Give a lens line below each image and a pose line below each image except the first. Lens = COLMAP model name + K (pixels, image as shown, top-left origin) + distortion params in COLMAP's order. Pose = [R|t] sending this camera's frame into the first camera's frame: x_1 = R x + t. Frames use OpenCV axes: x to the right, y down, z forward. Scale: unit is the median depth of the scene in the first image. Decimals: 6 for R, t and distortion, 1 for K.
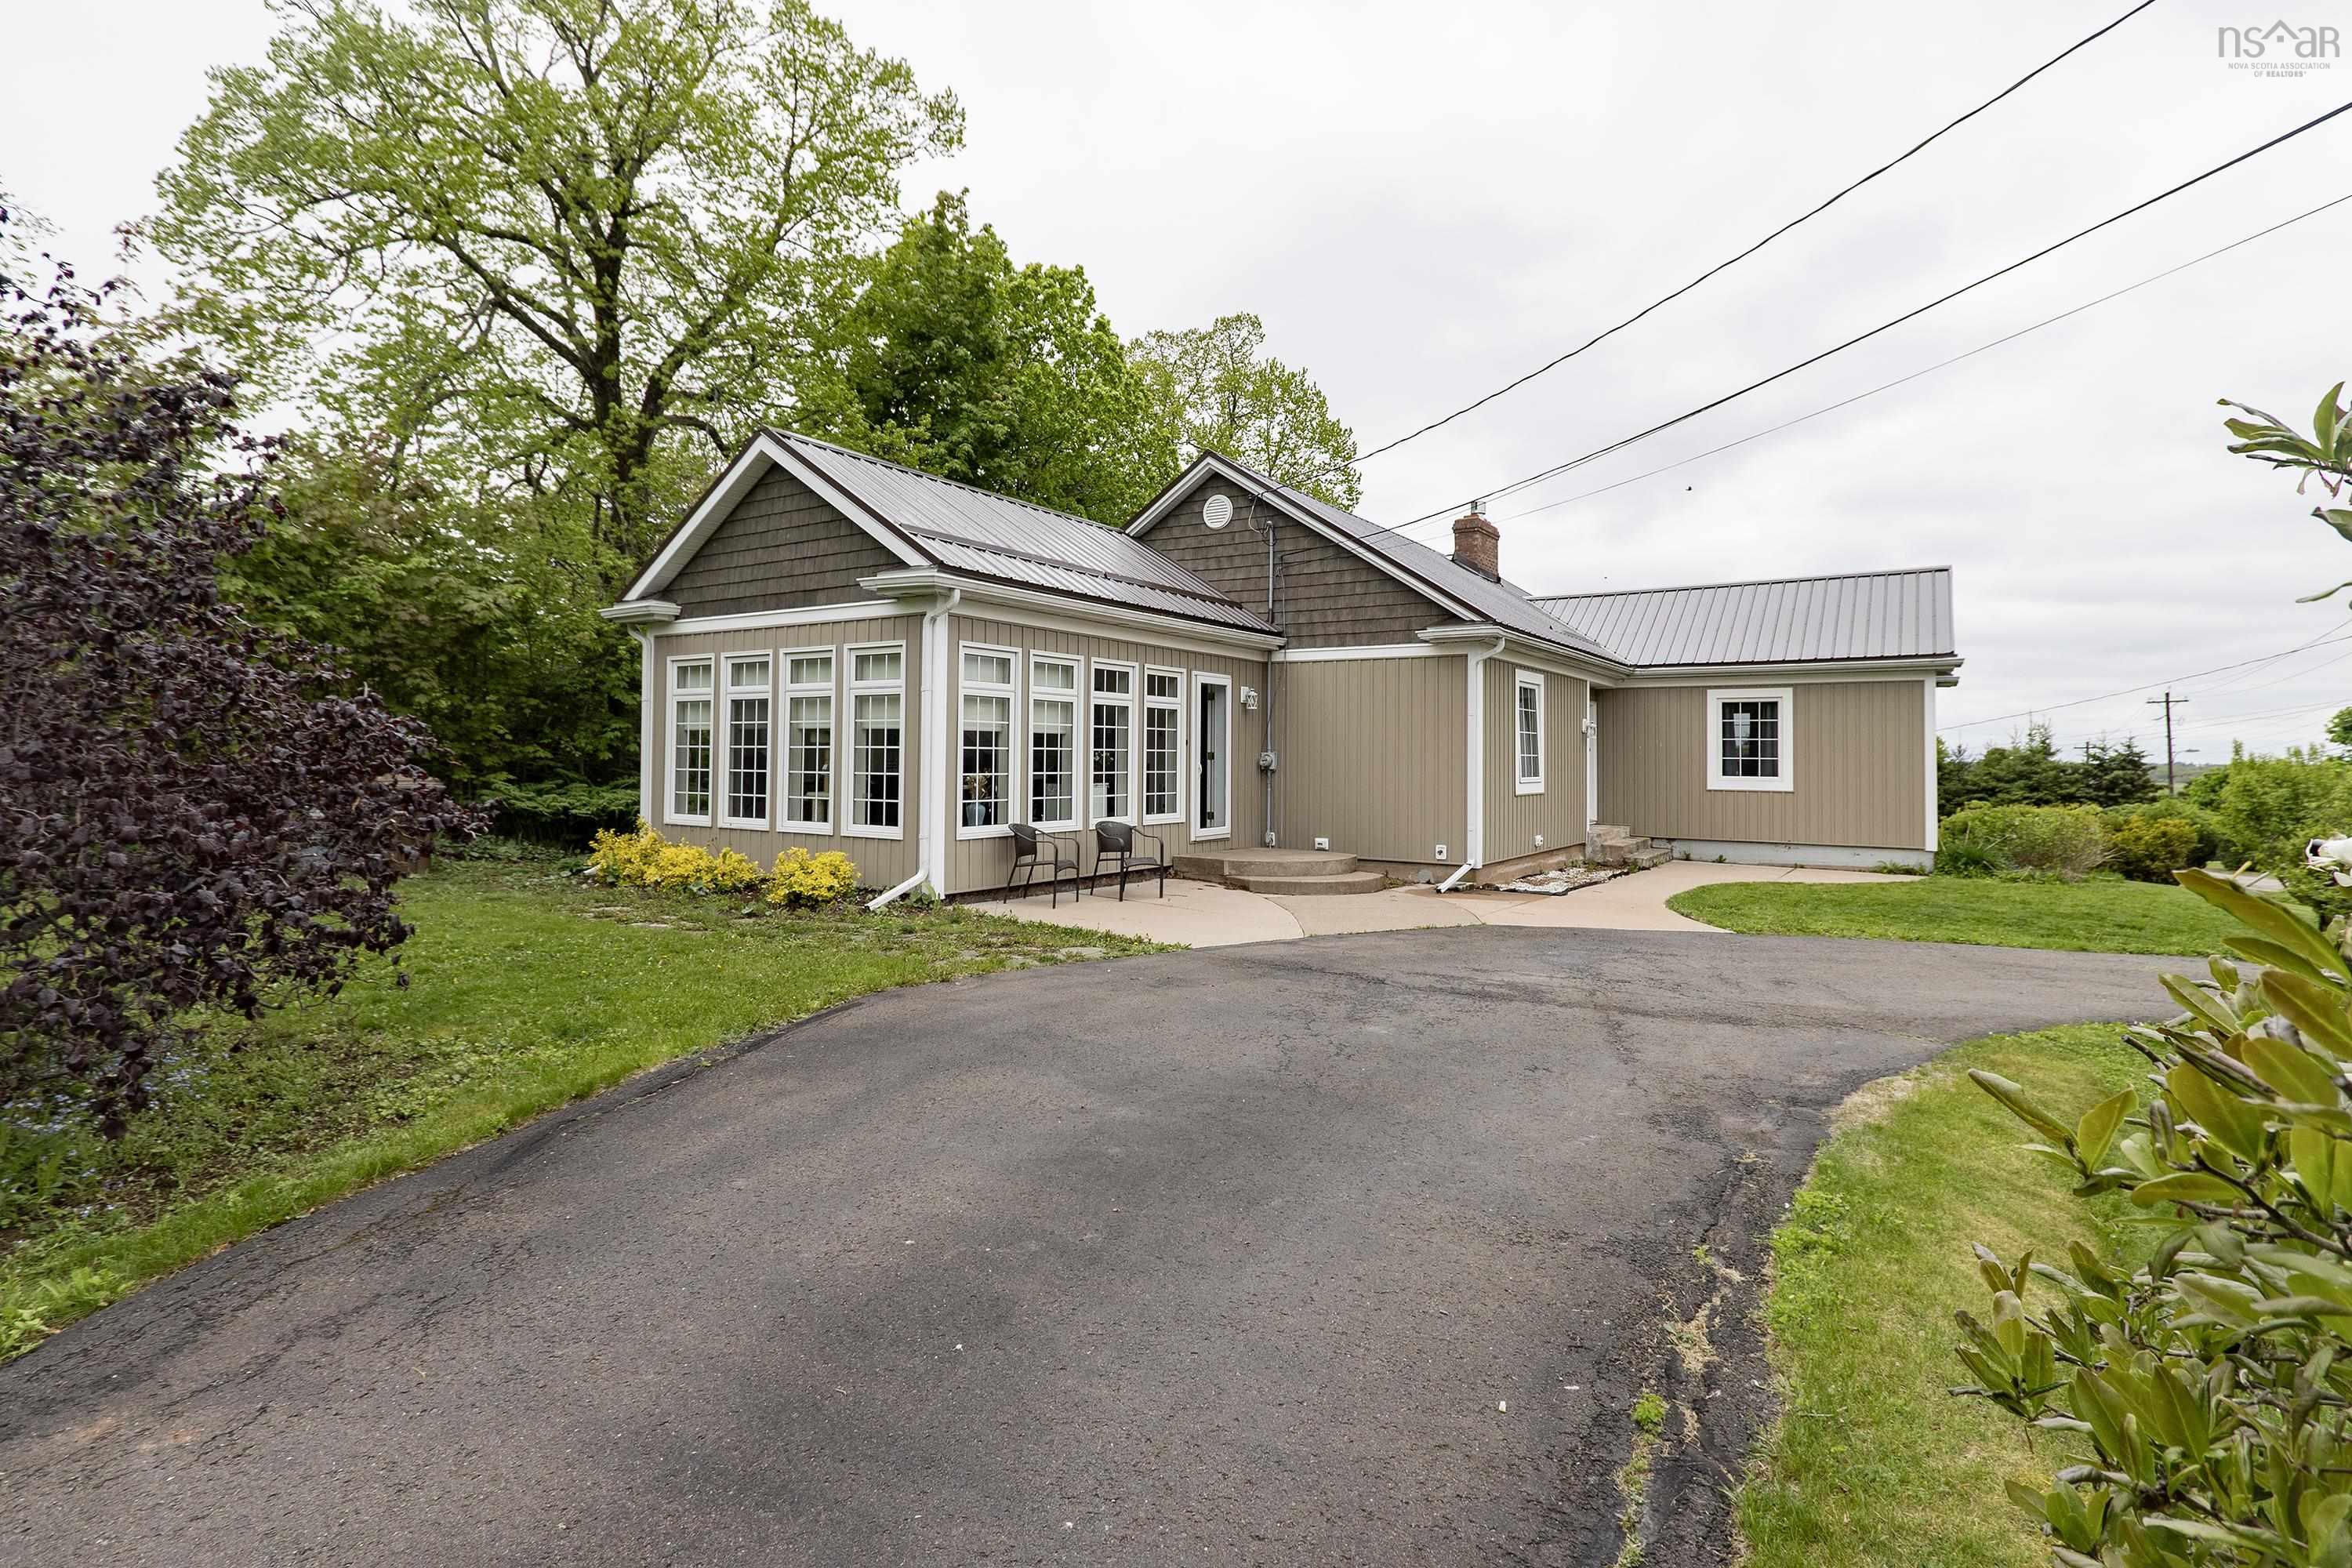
lens RADIAL K [[1125.3, 0, 1183.5], [0, 1125.3, 773.3], [0, 0, 1]] dist [-0.002388, 0.000191]
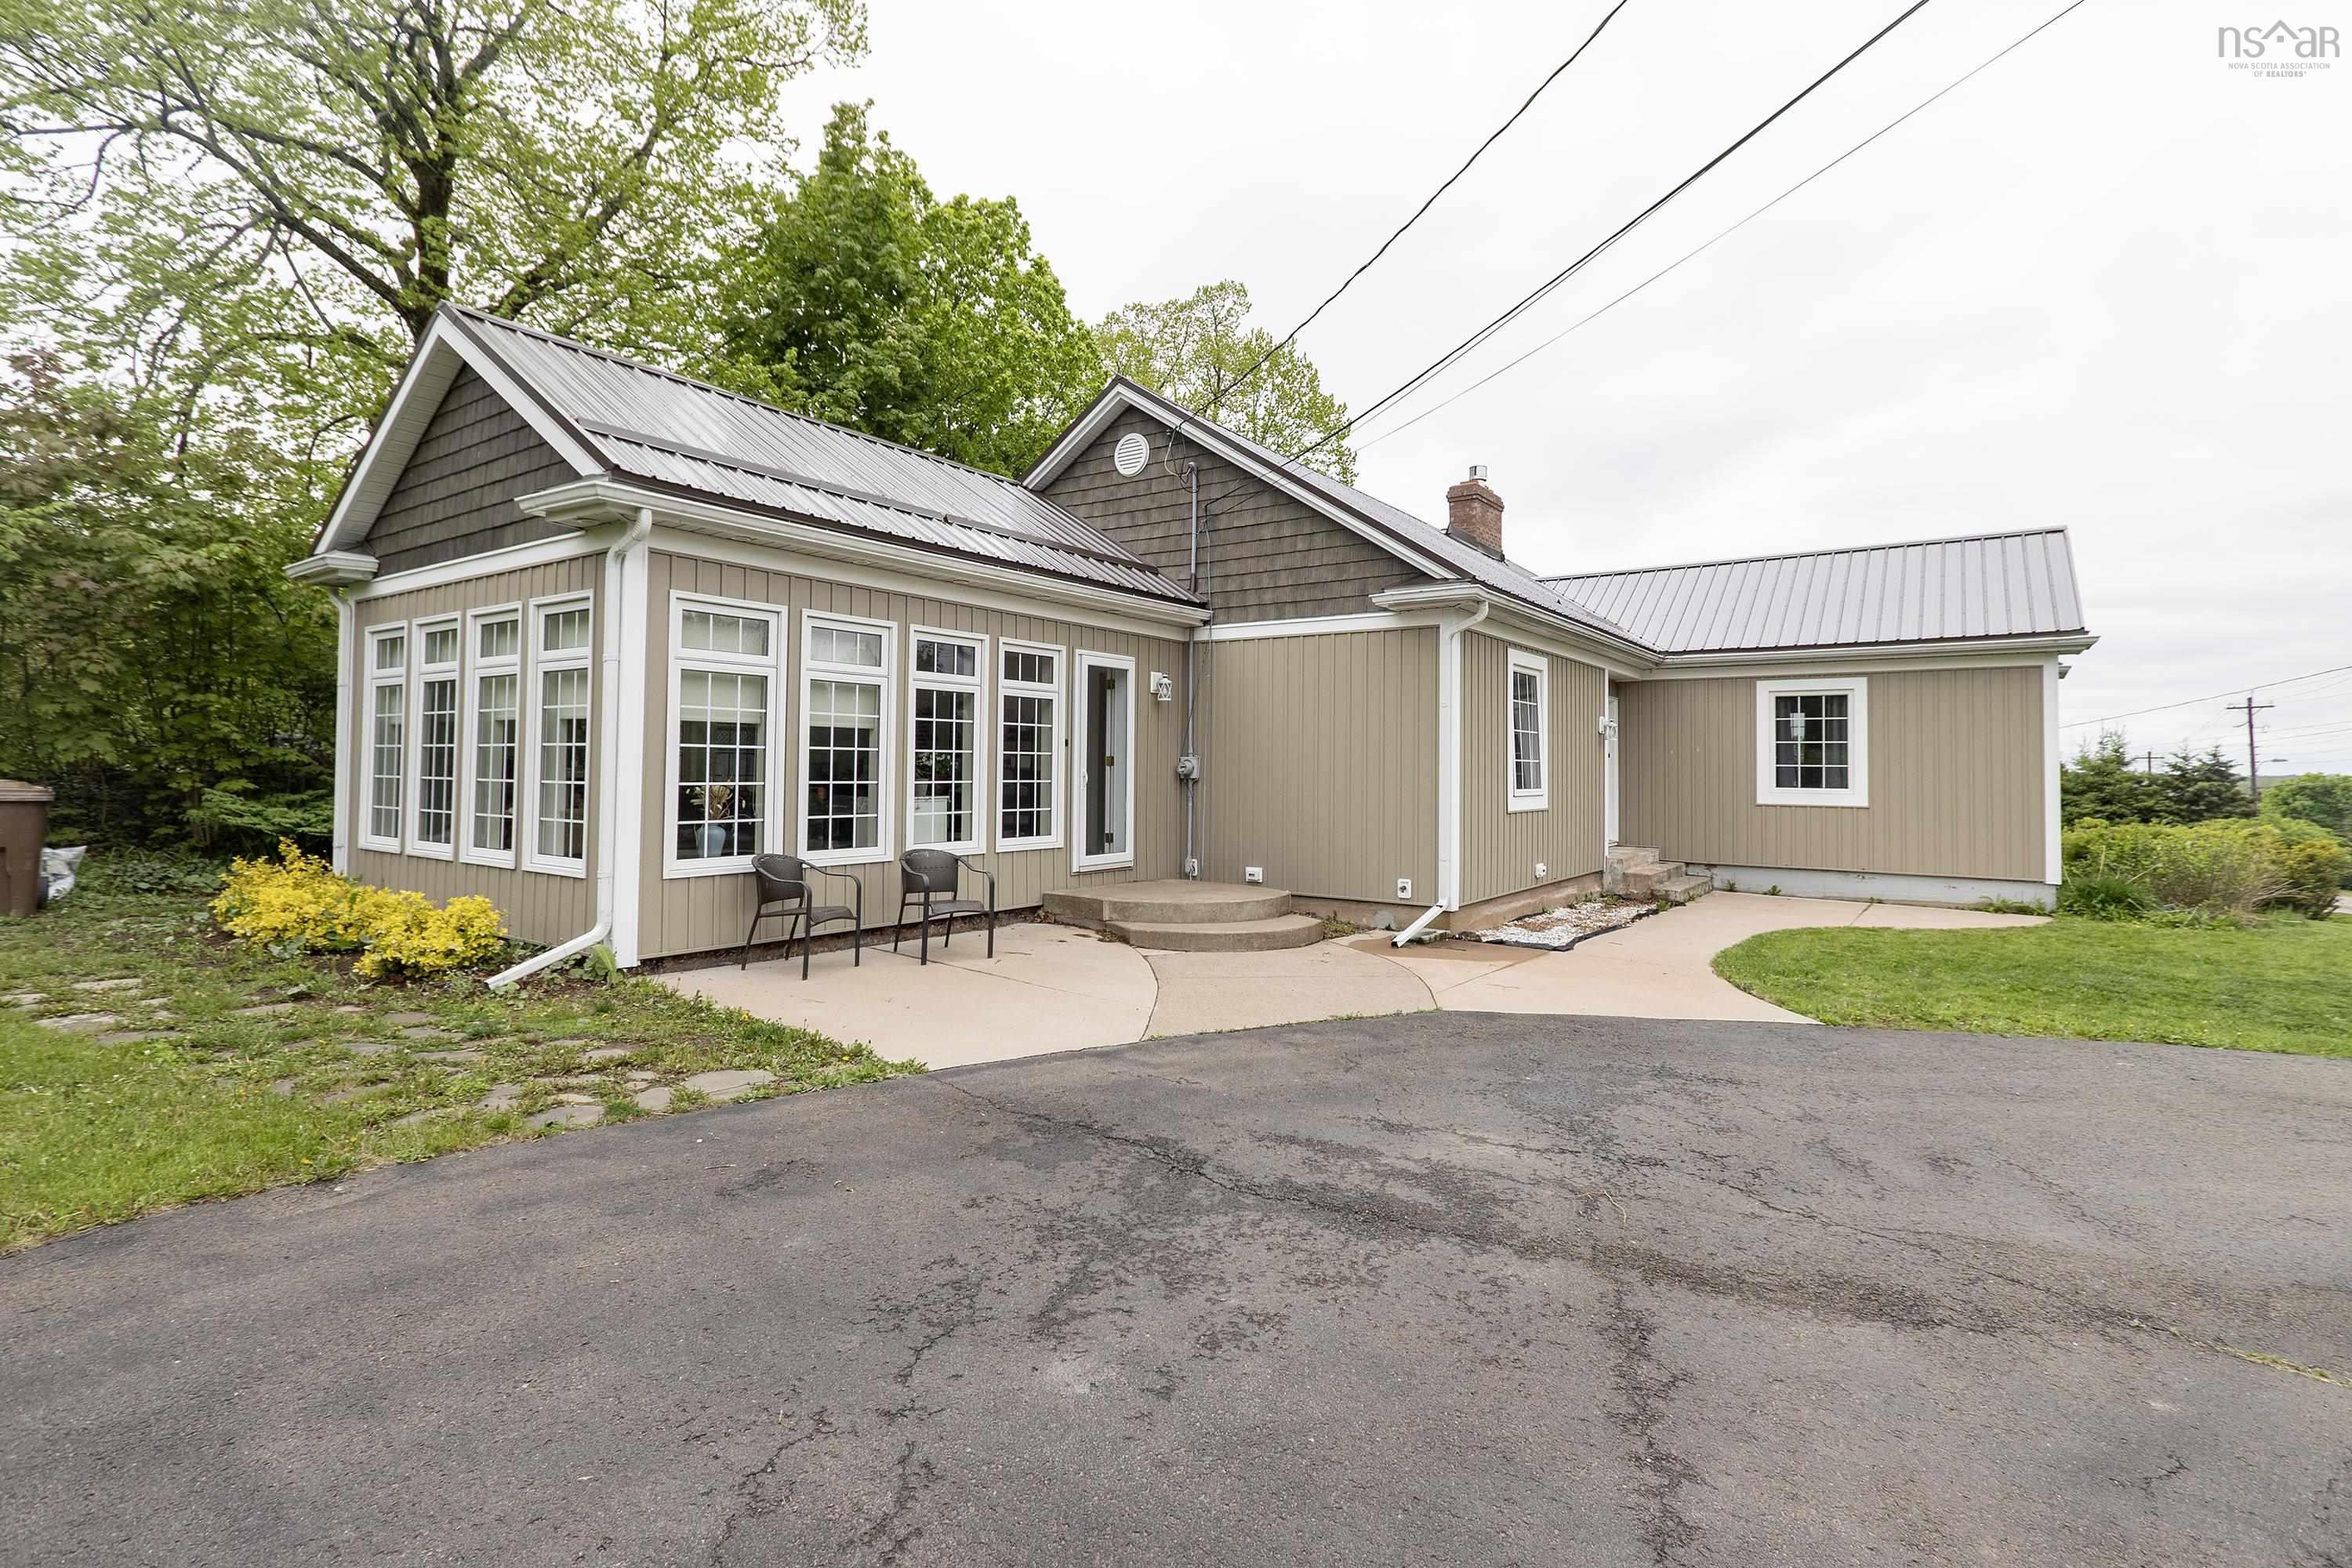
lens RADIAL K [[1089.9, 0, 1170.7], [0, 1089.9, 773.9], [0, 0, 1]] dist [0.001362, -0.000459]
pose [[0.999106, 0.001513, -0.042252, 0.092290], [-0.001872, 0.999963, -0.008451, 0.000008], [0.042237, 0.008522, 0.999071, 0.235716]]
